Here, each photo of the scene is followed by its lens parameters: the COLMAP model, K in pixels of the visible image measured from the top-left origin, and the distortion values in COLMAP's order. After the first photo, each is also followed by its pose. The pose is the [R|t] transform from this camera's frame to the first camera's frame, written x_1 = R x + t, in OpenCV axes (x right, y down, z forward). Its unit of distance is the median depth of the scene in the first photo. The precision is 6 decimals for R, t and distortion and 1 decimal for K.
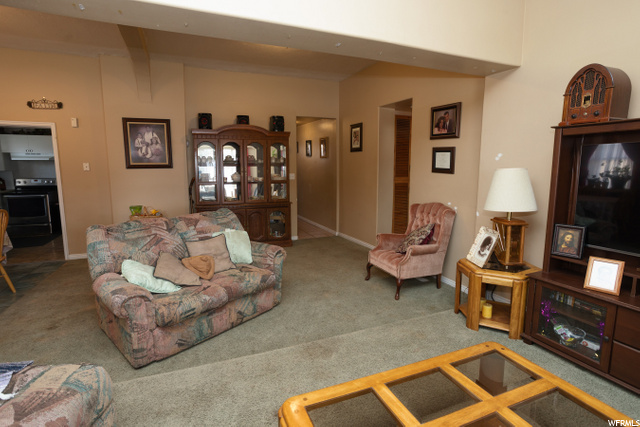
lens RADIAL K [[317.9, 0, 318.6], [0, 317.9, 208.7], [0, 0, 1]] dist [-0.051315, 0.037403]
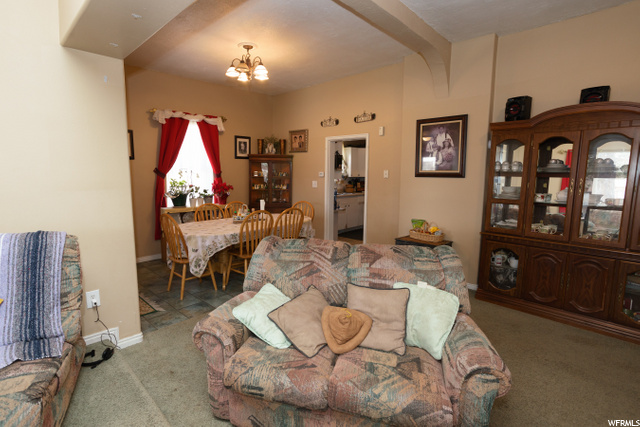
lens RADIAL K [[317.9, 0, 318.6], [0, 317.9, 208.7], [0, 0, 1]] dist [-0.051315, 0.037403]
pose [[0.401839, 0.108178, -0.909298, 0.151535], [-0.132724, 0.989392, 0.059053, -0.080185], [0.906041, 0.096956, 0.411935, 0.568112]]
